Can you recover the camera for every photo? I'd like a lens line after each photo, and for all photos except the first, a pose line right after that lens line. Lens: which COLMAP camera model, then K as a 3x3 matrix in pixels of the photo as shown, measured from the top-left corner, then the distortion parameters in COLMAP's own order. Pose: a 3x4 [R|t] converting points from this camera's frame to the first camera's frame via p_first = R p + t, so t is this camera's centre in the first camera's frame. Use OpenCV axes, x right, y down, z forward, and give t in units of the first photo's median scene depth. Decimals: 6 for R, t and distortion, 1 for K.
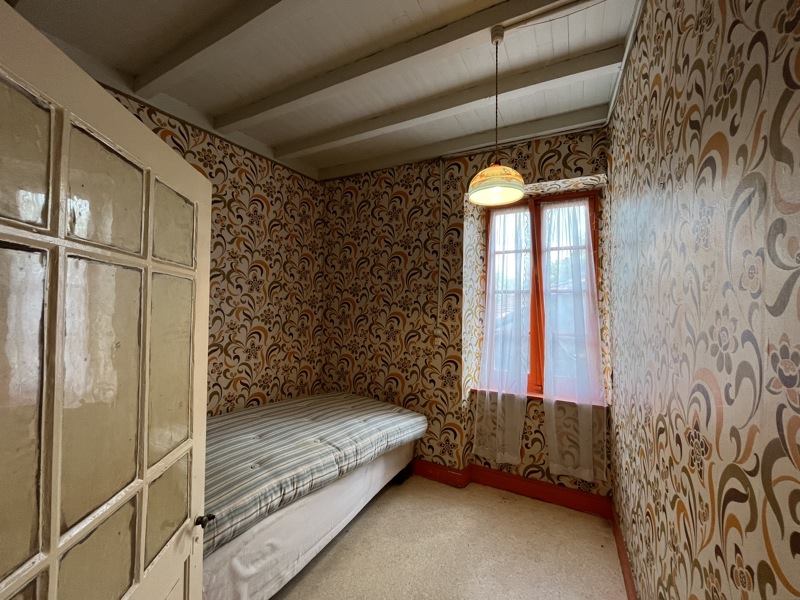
lens RADIAL K [[323.4, 0, 399.1], [0, 323.4, 300.7], [0, 0, 1]] dist [-0.000278, -0.000023]
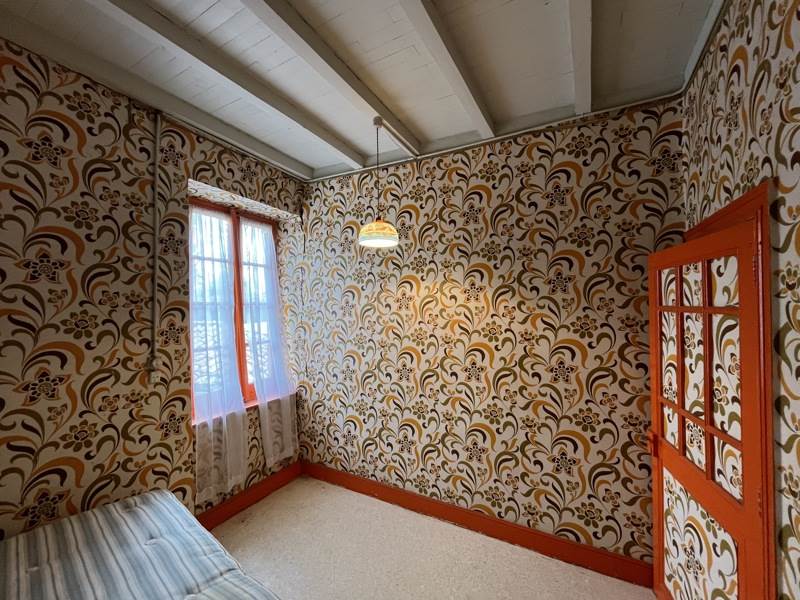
lens RADIAL K [[323.4, 0, 399.1], [0, 323.4, 302.0], [0, 0, 1]] dist [-0.000278, -0.000023]
pose [[0.021458, -0.000951, 0.999769, -0.571808], [-0.014863, 0.999889, 0.001270, -0.043715], [-0.999659, -0.014887, 0.021441, 0.479349]]
